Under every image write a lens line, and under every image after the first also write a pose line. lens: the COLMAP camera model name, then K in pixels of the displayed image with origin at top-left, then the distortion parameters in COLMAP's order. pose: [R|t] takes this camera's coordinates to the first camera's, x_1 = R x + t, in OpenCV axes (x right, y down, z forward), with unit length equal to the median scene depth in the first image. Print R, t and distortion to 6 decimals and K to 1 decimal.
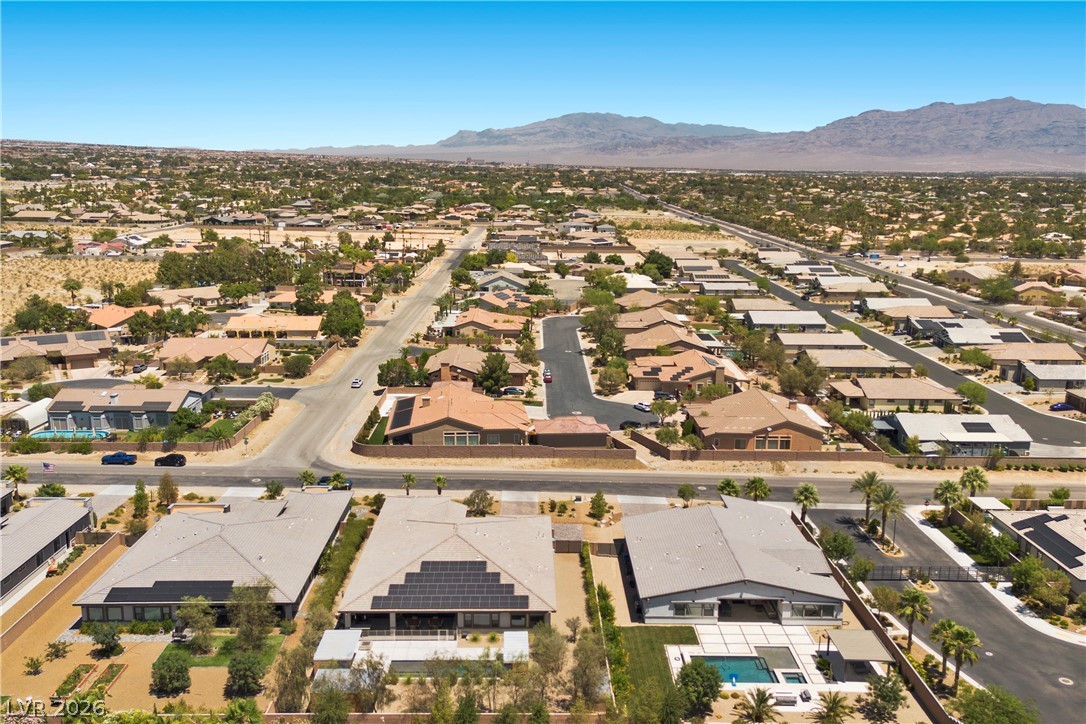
lens RADIAL K [[894.1, 0, 549.1], [0, 894.1, 360.4], [0, 0, 1]] dist [0.098282, -0.112680]
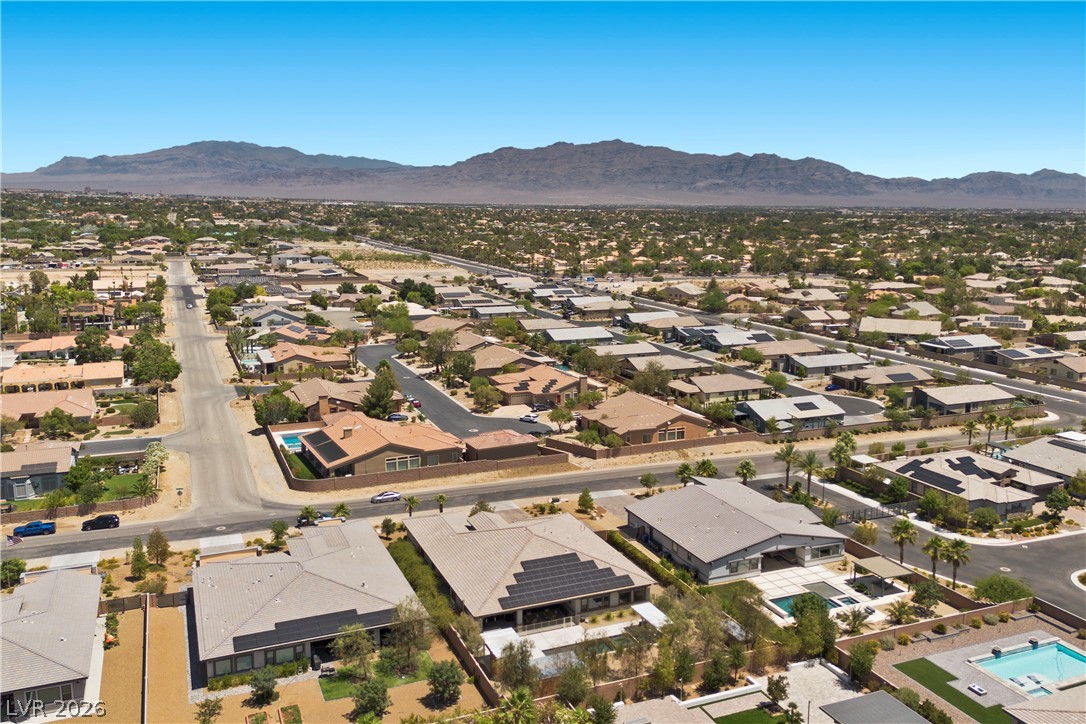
lens RADIAL K [[894.1, 0, 549.1], [0, 894.1, 360.4], [0, 0, 1]] dist [0.098282, -0.112680]
pose [[0.921619, -0.071324, 0.381486, -0.286239], [0.084233, 0.996297, -0.017224, 0.002337], [-0.378845, 0.048008, 0.924214, -0.010346]]
